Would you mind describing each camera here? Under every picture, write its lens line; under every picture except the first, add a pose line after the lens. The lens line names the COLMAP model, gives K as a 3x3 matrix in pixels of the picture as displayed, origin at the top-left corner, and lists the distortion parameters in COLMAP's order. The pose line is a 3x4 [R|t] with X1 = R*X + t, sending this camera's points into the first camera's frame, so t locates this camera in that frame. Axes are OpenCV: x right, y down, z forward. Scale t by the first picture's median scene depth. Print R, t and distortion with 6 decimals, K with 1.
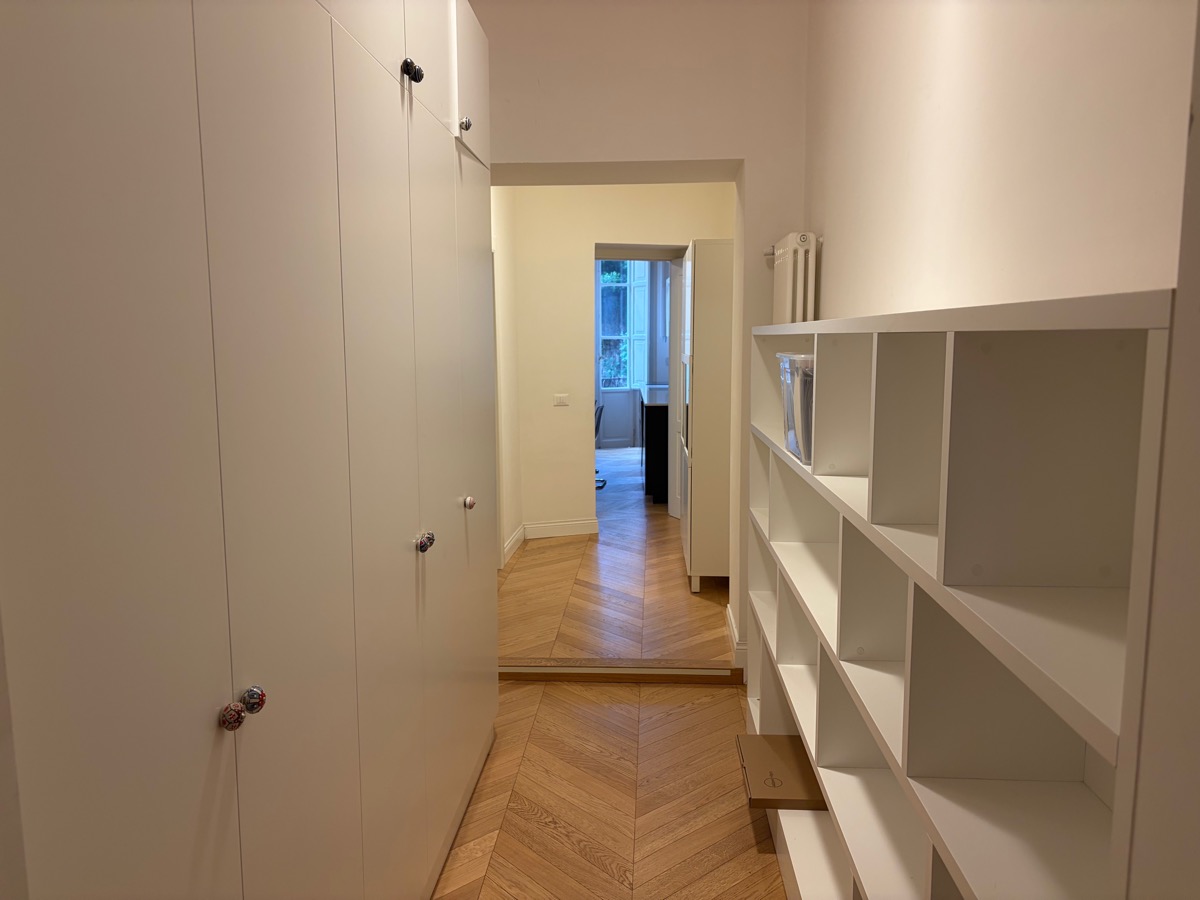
lens RADIAL K [[892.7, 0, 600.0], [0, 892.7, 450.0], [0, 0, 1]] dist [0.098542, -0.281077]
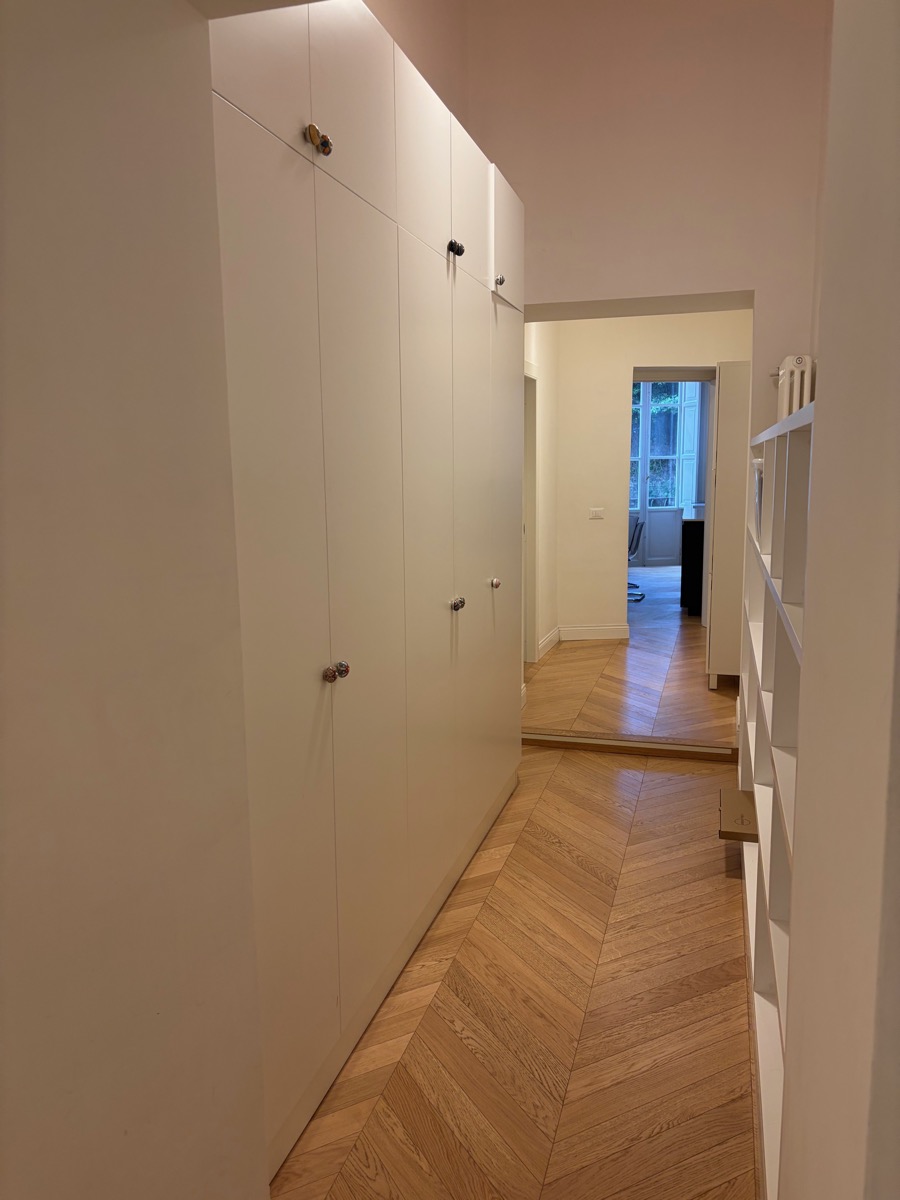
lens RADIAL K [[892.7, 0, 450.0], [0, 892.7, 600.0], [0, 0, 1]] dist [0.098542, -0.281077]
pose [[0.973706, 0.025883, -0.226333, 0.059209], [-0.019528, 0.999351, 0.030276, 0.035370], [0.226970, -0.025060, 0.973579, -0.187121]]
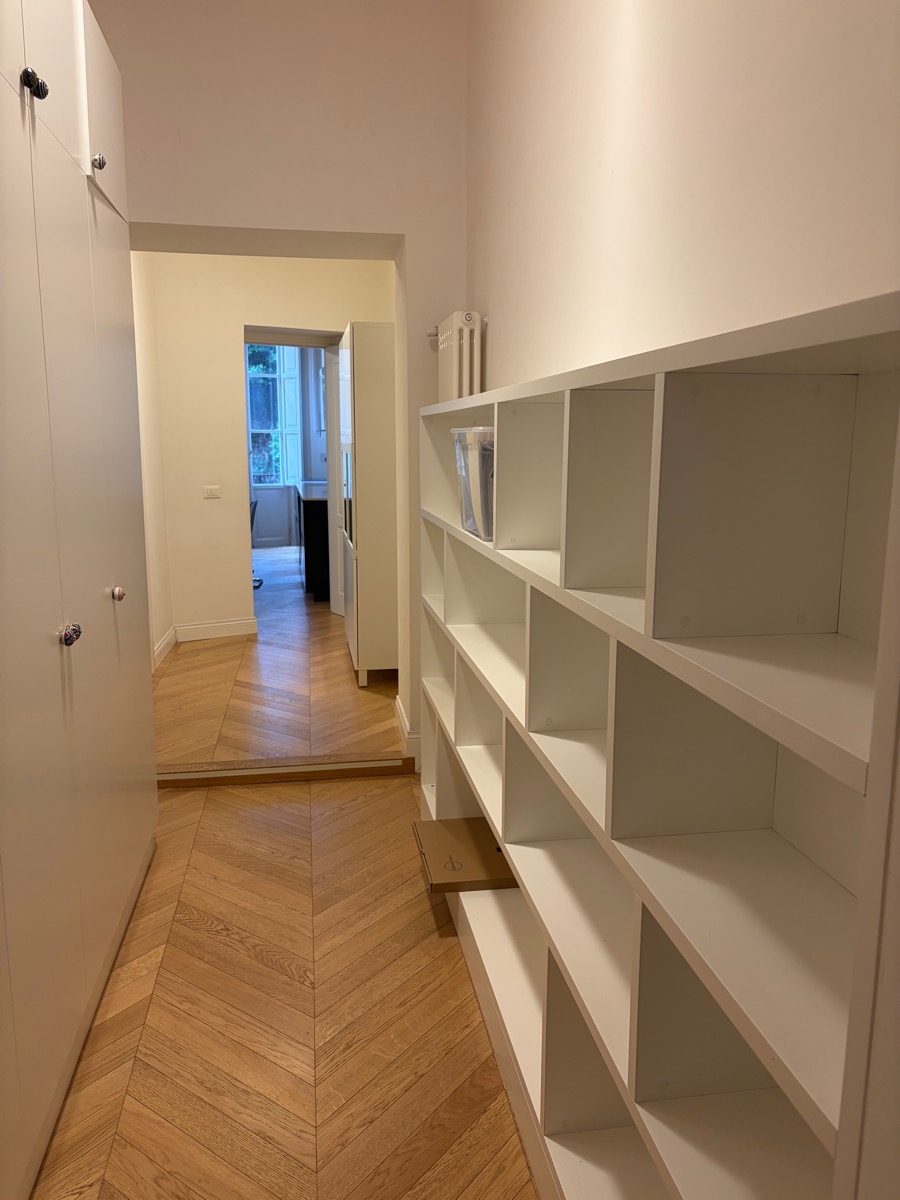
lens RADIAL K [[901.4, 0, 450.0], [0, 901.4, 600.0], [0, 0, 1]] dist [0.044849, -0.056026]
pose [[0.976262, -0.027854, 0.214793, -0.013112], [0.016477, 0.998374, 0.054578, 0.016370], [-0.215964, -0.049744, 0.975133, 0.030935]]
